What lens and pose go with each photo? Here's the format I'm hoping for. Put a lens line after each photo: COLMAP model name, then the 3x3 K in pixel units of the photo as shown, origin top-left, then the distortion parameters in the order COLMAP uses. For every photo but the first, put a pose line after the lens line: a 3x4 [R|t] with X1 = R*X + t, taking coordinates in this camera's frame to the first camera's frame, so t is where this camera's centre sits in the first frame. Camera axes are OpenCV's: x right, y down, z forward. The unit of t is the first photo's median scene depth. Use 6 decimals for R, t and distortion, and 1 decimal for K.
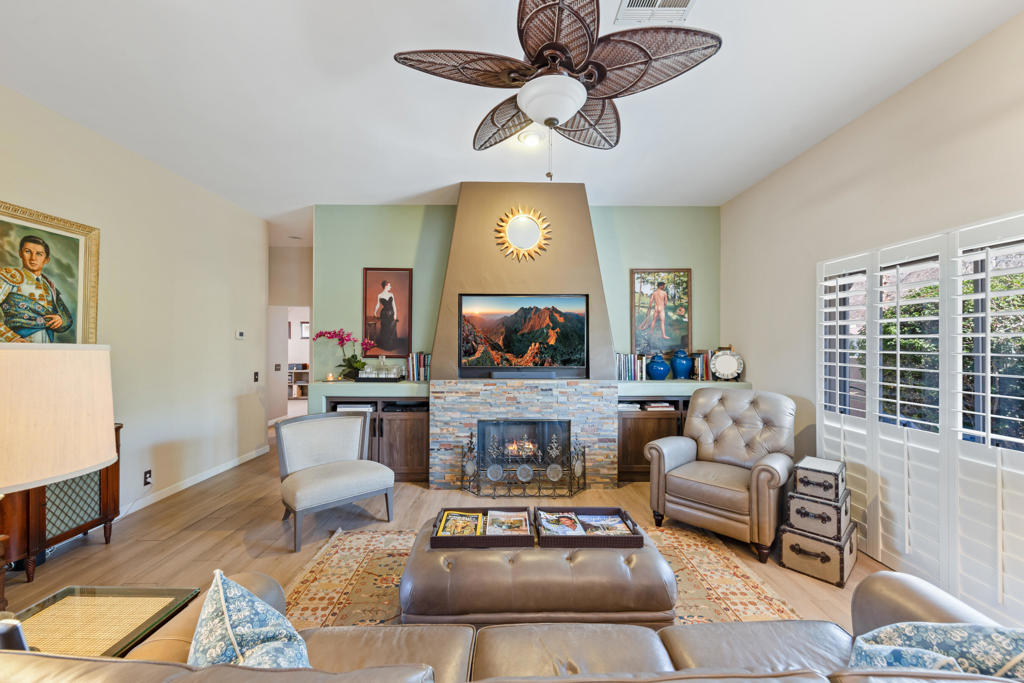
lens RADIAL K [[398.4, 0, 507.7], [0, 398.4, 343.7], [0, 0, 1]] dist [0.004516, -0.000181]
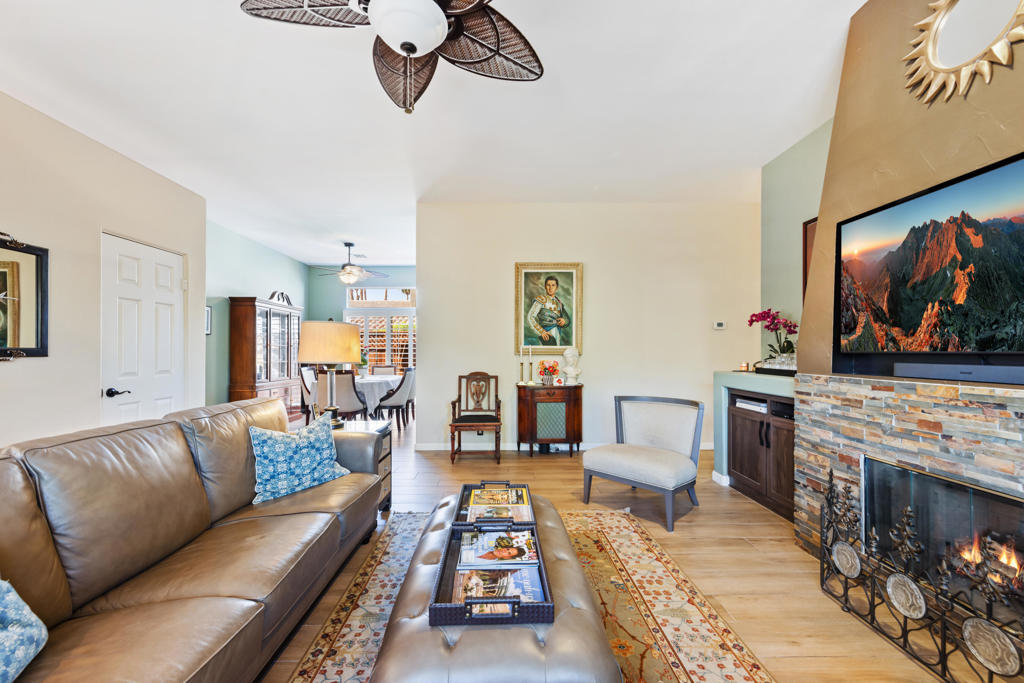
lens RADIAL K [[398.4, 0, 508.6], [0, 398.4, 350.1], [0, 0, 1]] dist [0.004516, -0.000181]
pose [[0.014722, -0.006276, -0.999872, 0.441020], [0.005591, 0.999965, -0.006194, 0.055811], [0.999876, -0.005499, 0.014757, 0.530560]]
